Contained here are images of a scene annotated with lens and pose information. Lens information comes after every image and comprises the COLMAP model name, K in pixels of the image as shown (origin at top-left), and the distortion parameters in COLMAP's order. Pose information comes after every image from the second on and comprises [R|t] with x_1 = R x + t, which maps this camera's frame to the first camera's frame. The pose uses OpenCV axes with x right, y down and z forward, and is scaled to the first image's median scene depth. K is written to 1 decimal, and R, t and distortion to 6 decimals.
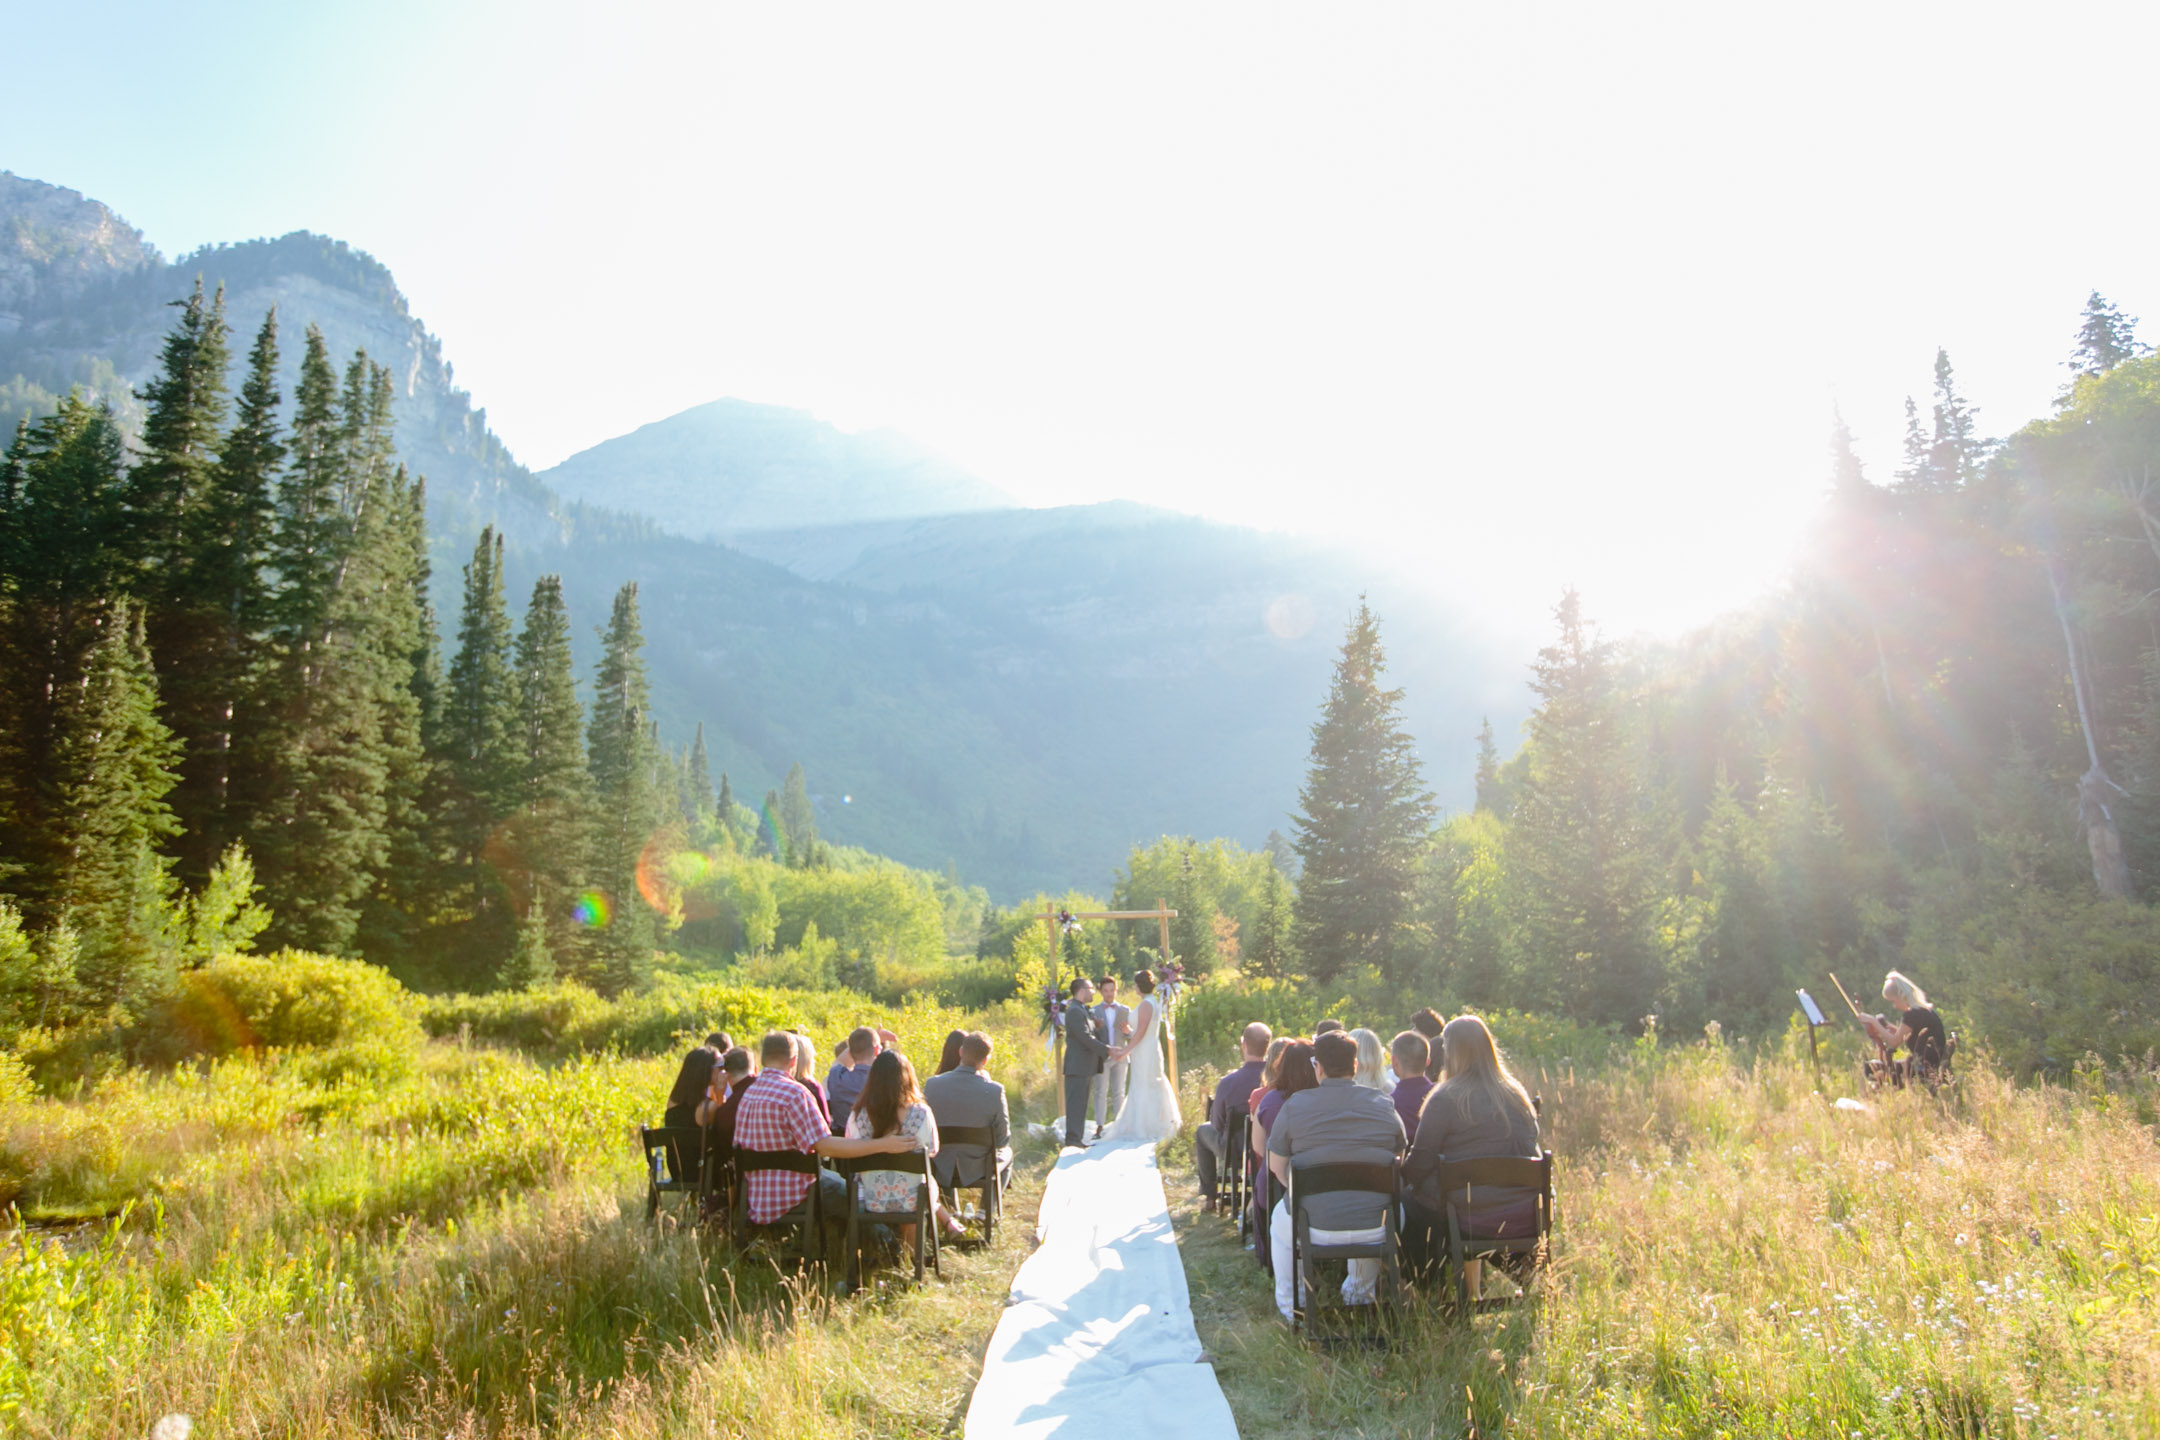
lens RADIAL K [[1297.3, 0, 1080.0], [0, 1297.3, 720.0], [0, 0, 1]] dist [-0.051453, 0.000171]
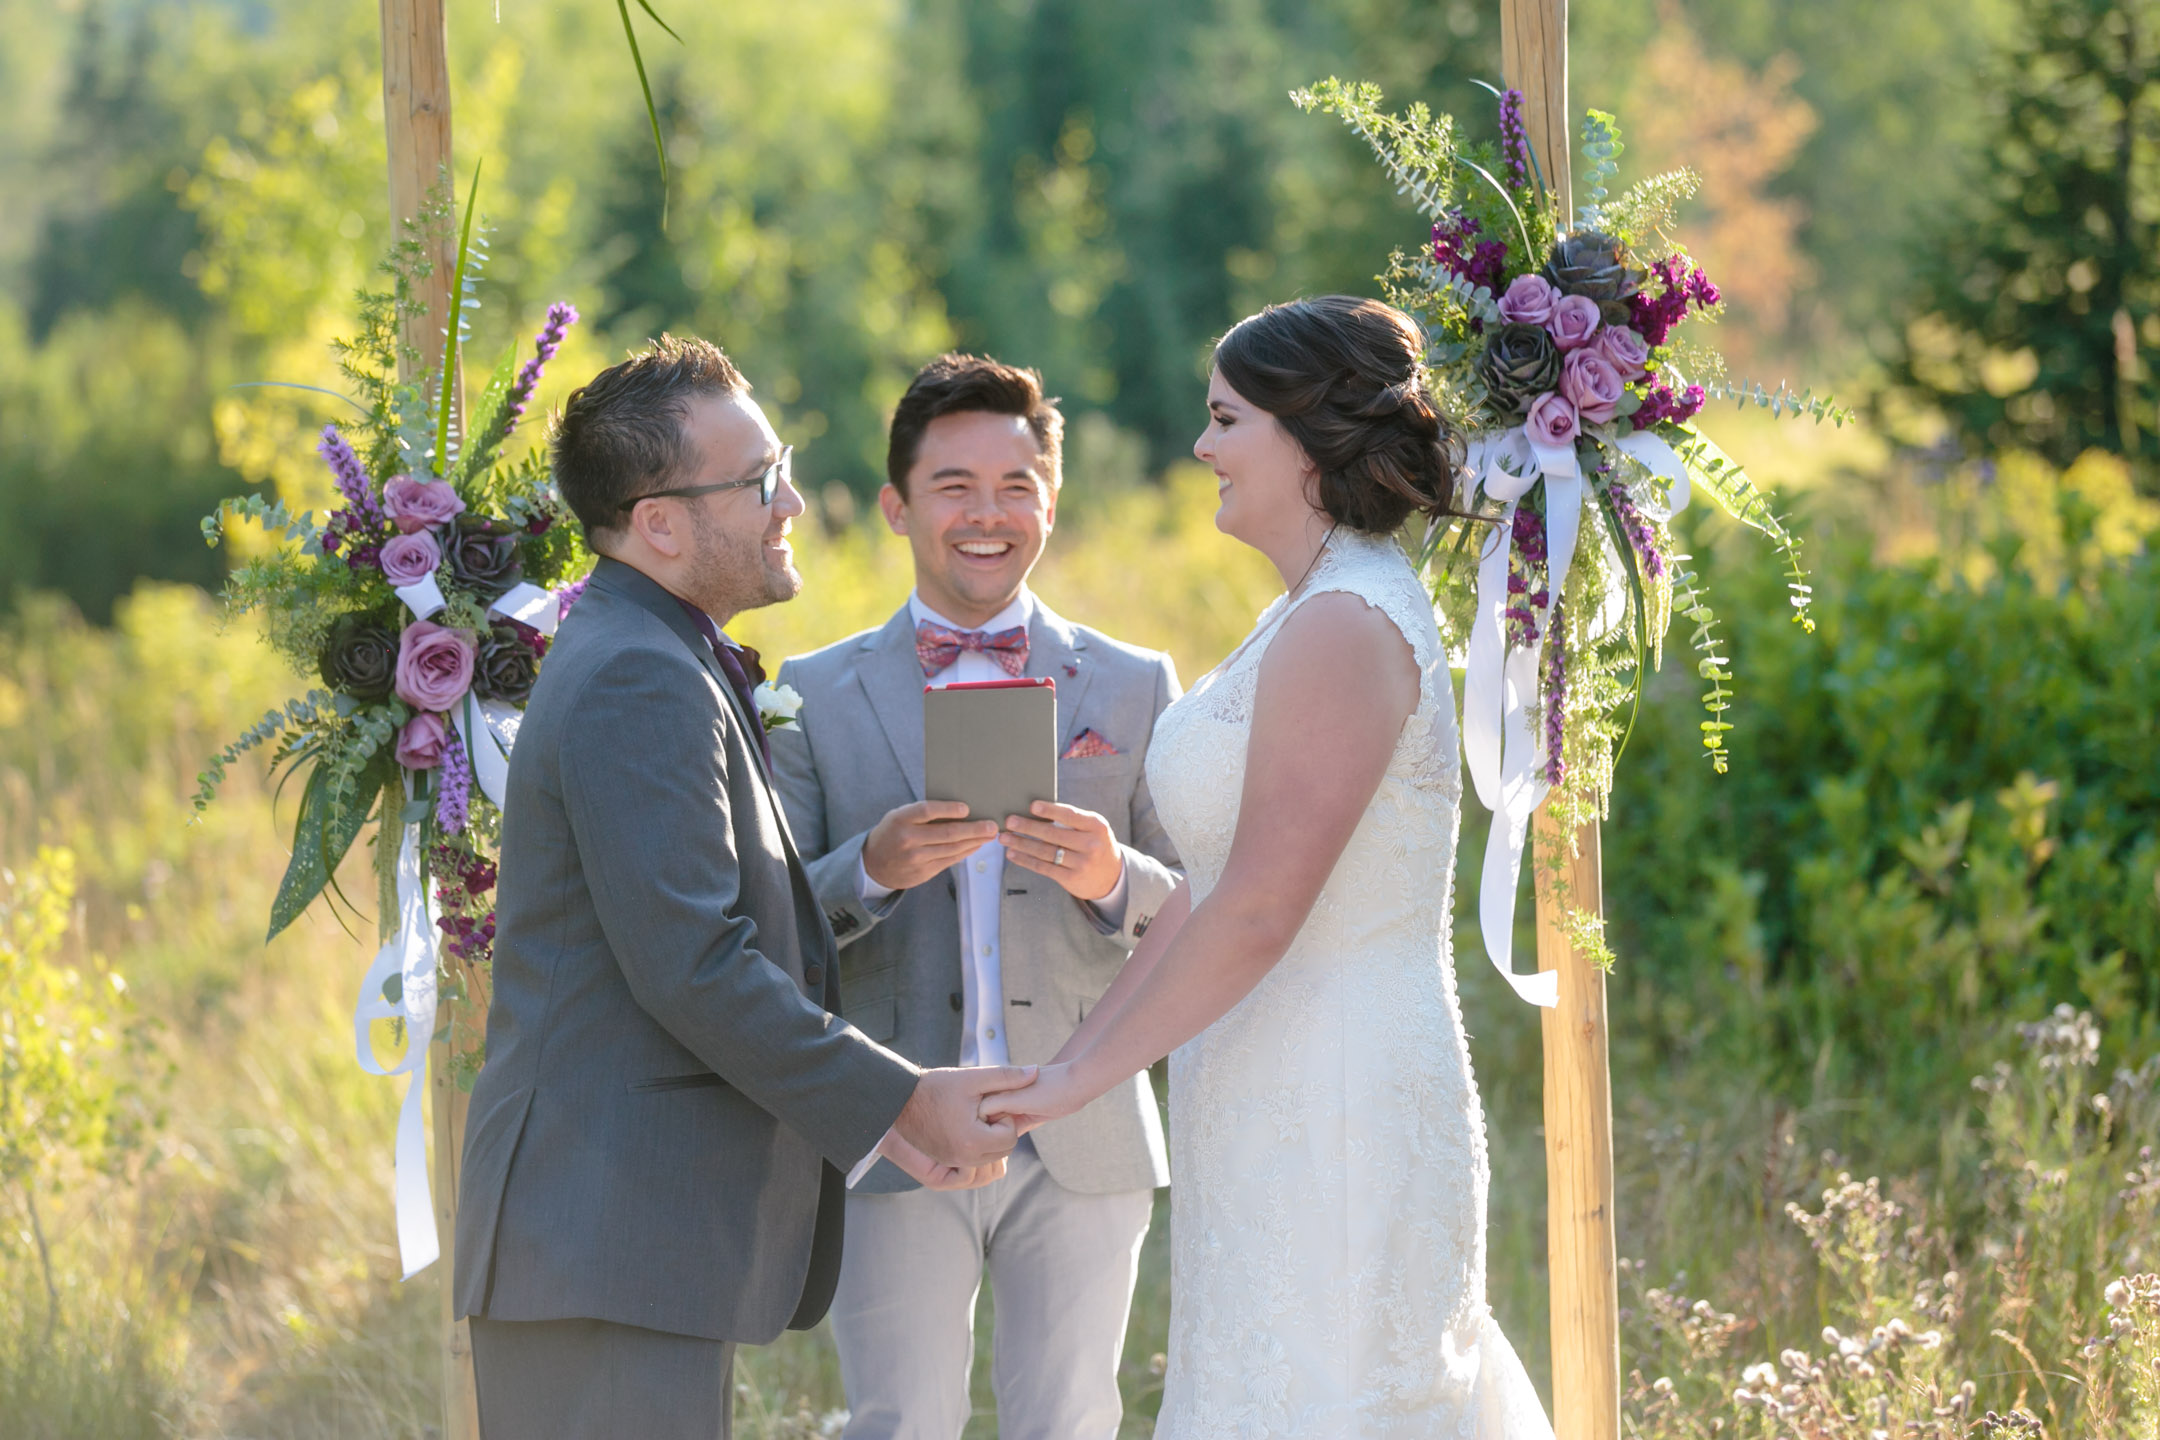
lens RADIAL K [[8356.4, 0, 1080.0], [0, 8356.4, 720.0], [0, 0, 1]] dist [0.119149, 1.650141]
pose [[0.998904, 0.013563, 0.044794, 0.000851], [-0.023230, 0.974557, 0.222931, 0.036622], [-0.040630, -0.223727, 0.973805, 0.164343]]
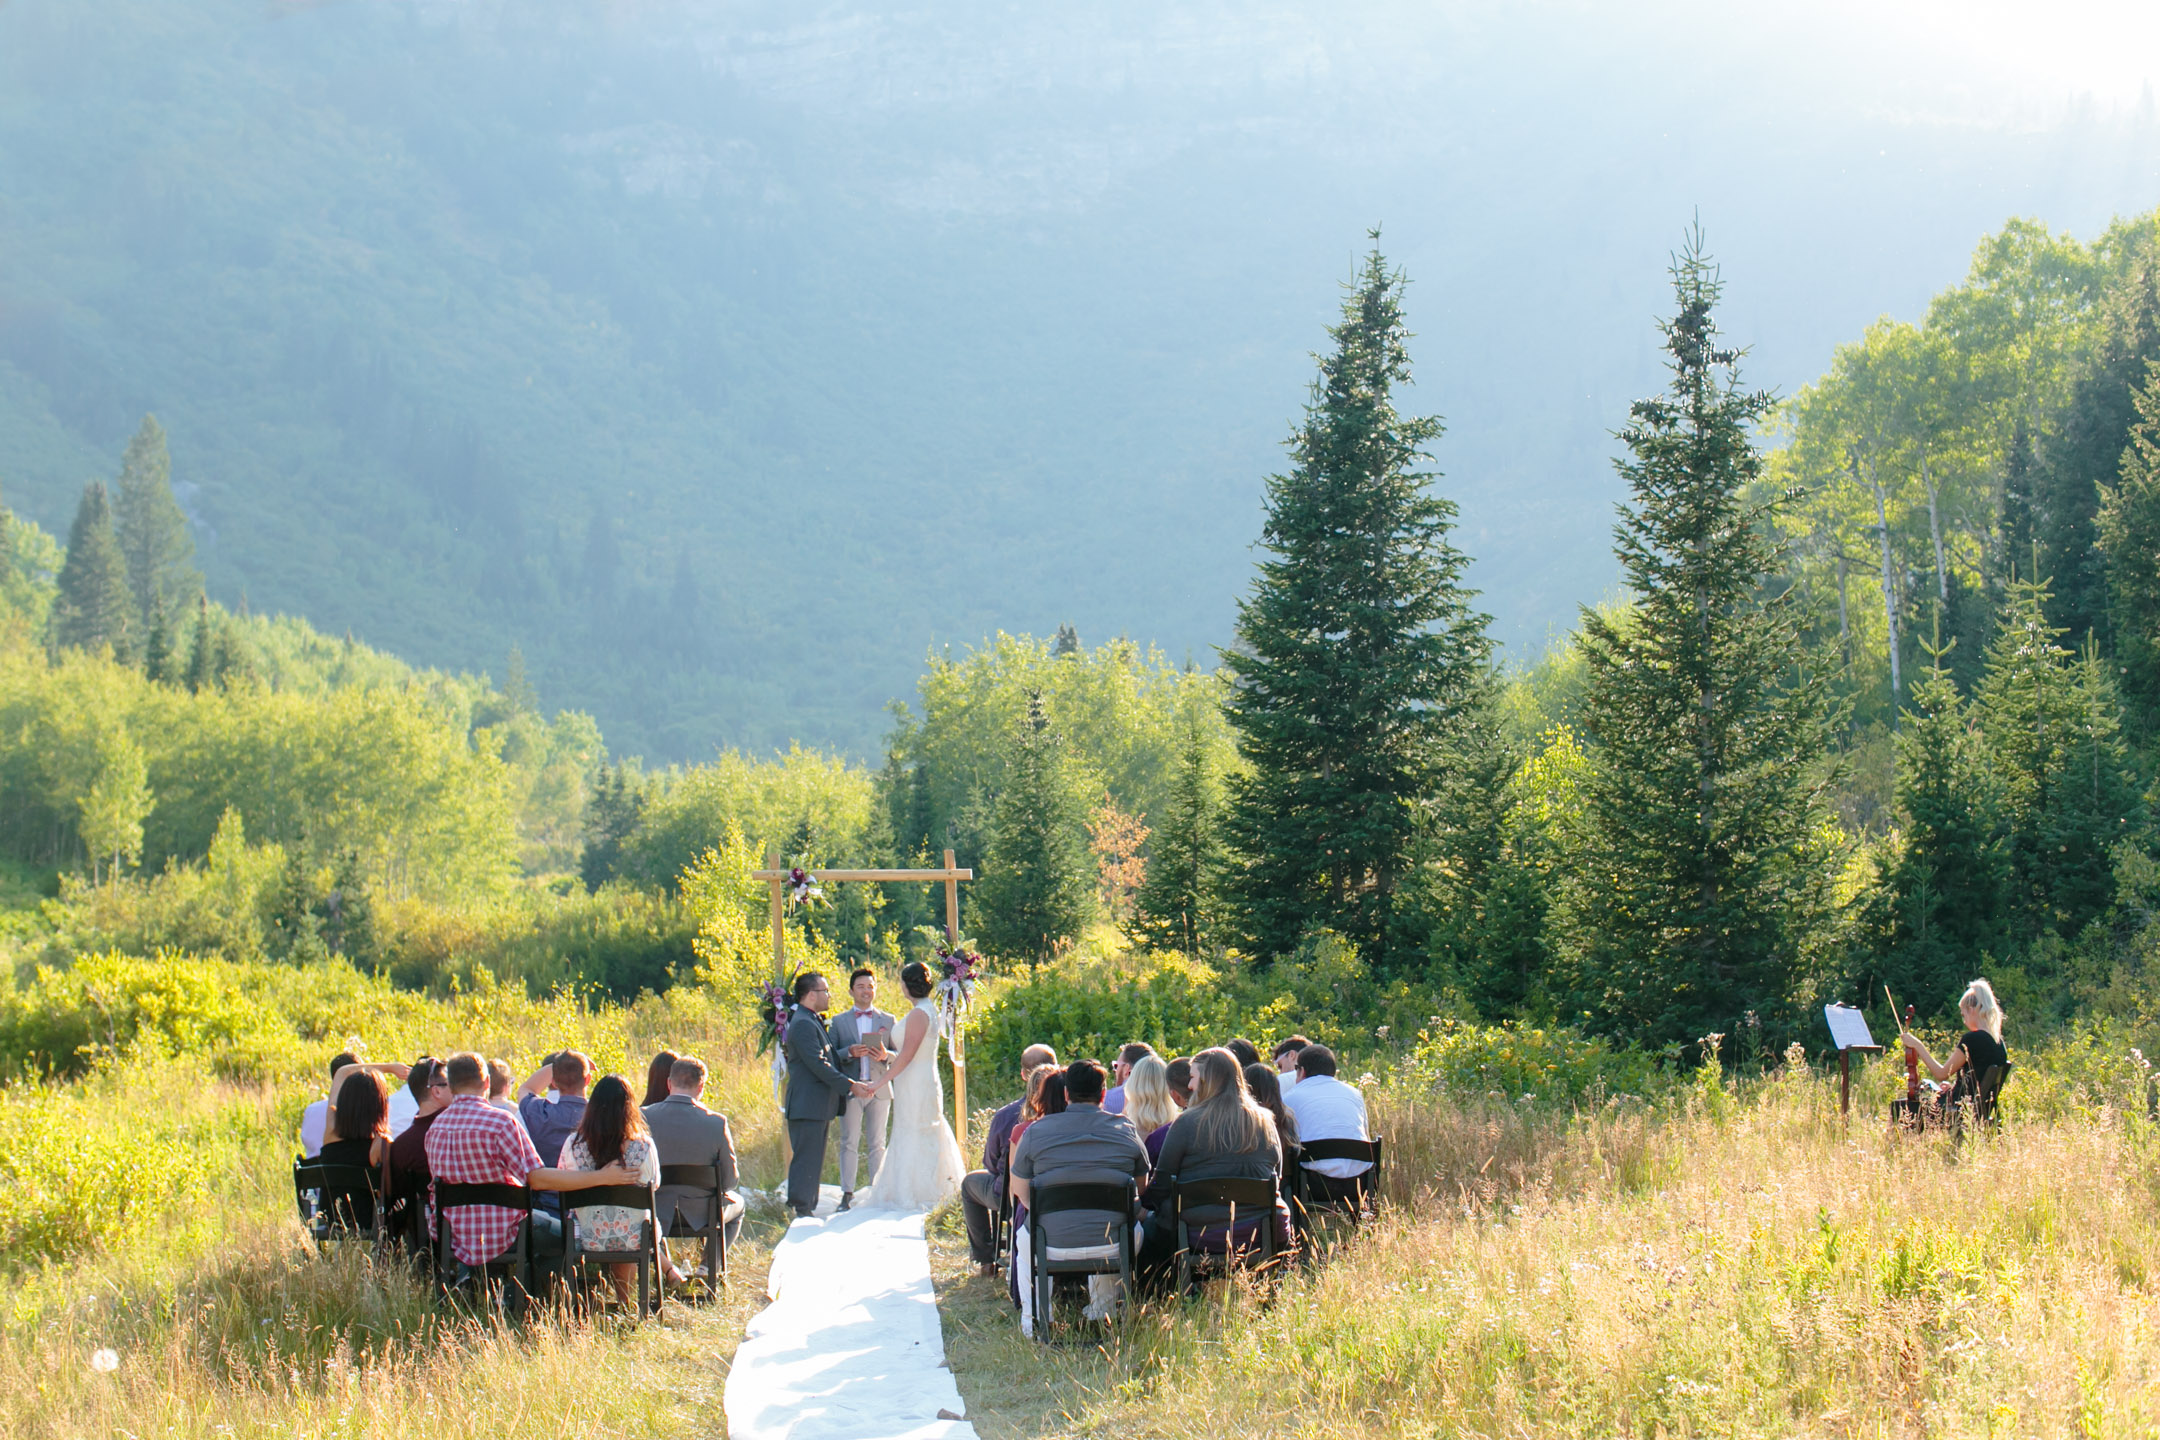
lens RADIAL K [[3058.8, 0, 1080.0], [0, 3058.8, 720.0], [0, 0, 1]] dist [-0.088715, 0.042913]
pose [[0.996107, 0.015683, 0.086748, -0.002363], [-0.026775, 0.991383, 0.128229, -0.057280], [-0.083990, -0.130052, 0.987943, -0.232005]]
